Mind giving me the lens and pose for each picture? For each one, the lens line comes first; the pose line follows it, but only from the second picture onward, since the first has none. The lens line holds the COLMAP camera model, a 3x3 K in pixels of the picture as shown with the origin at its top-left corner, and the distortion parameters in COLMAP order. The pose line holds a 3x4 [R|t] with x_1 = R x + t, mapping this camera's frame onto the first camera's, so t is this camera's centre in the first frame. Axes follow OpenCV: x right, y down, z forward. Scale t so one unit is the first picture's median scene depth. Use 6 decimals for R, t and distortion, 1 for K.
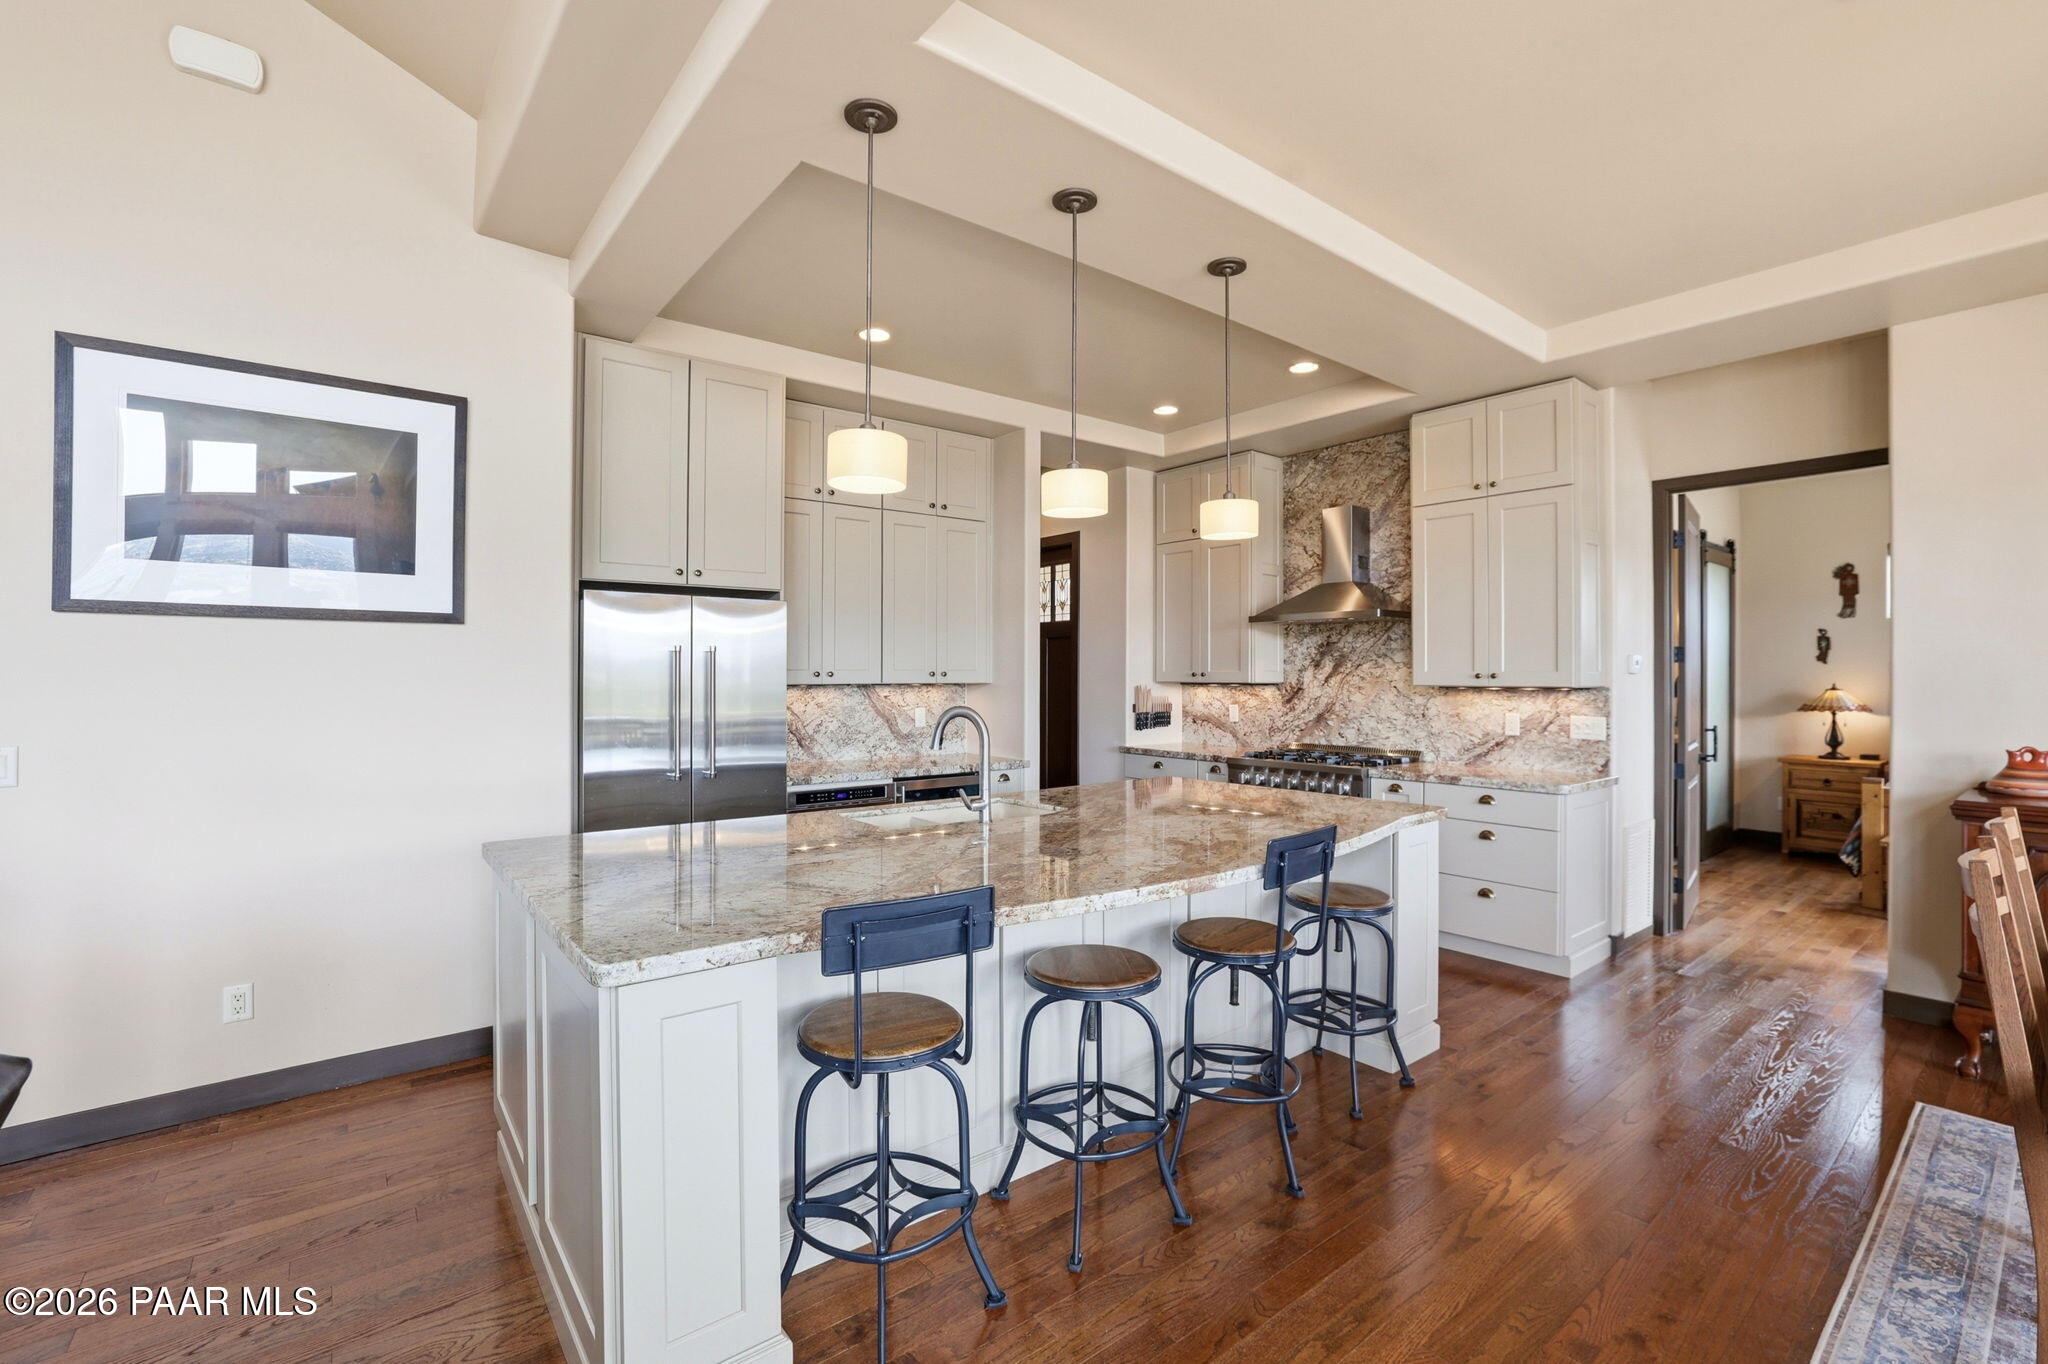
lens RADIAL K [[884.2, 0, 1021.8], [0, 884.2, 685.0], [0, 0, 1]] dist [-0.044254, 0.014840]
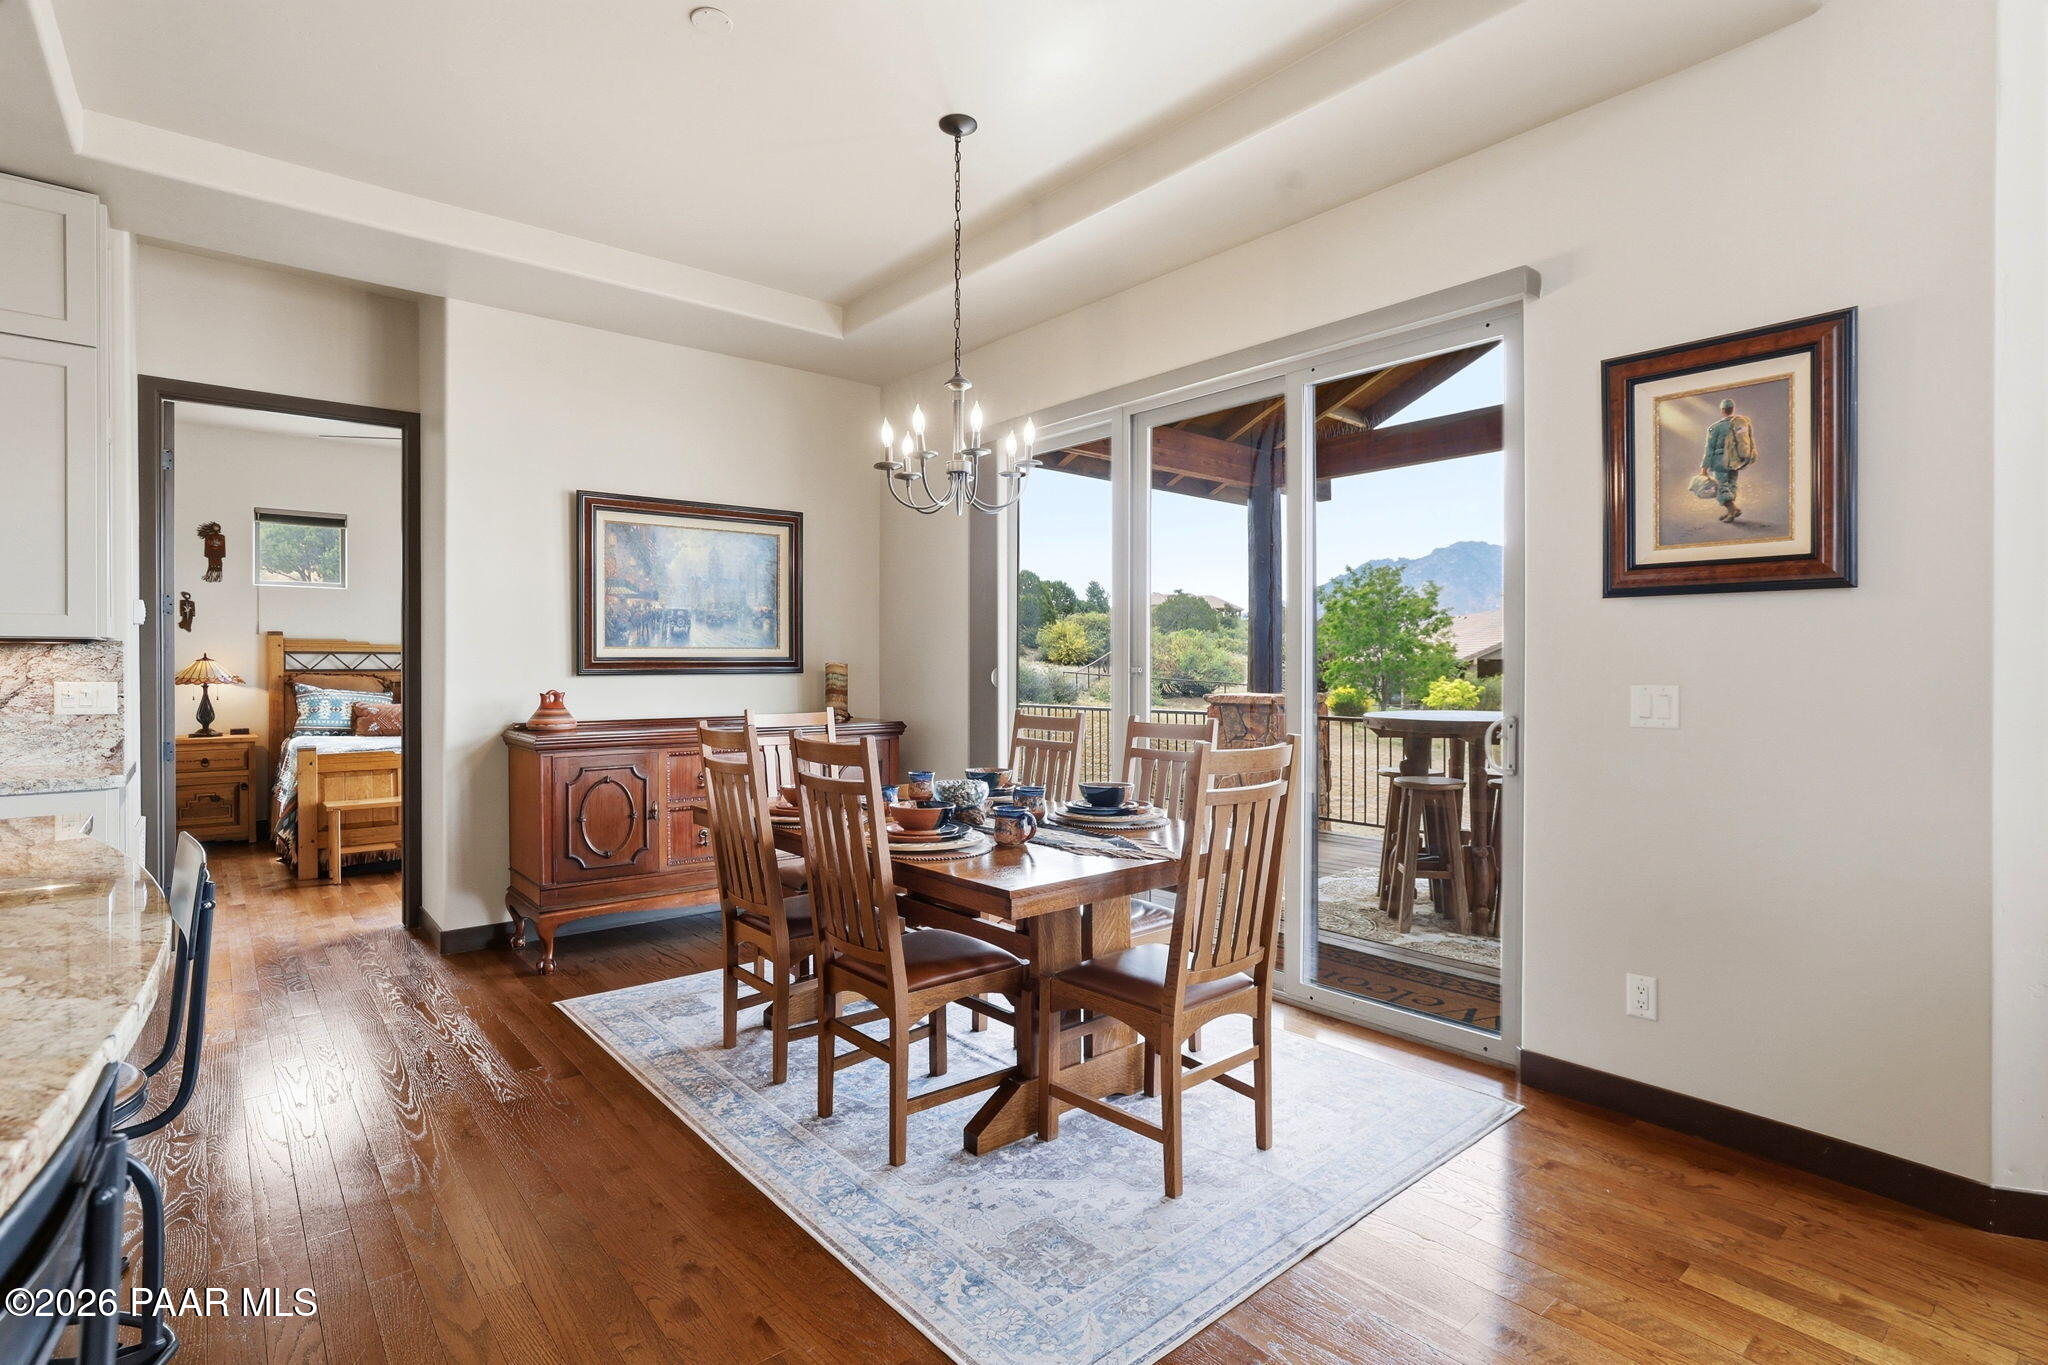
lens RADIAL K [[1001.1, 0, 1002.4], [0, 1001.1, 679.4], [0, 0, 1]] dist [-0.014710, 0.001132]
pose [[-0.012220, -0.013053, 0.999840, -0.150467], [0.009778, 0.999865, 0.013173, 0.027615], [-0.999878, 0.009937, -0.012090, 0.234689]]
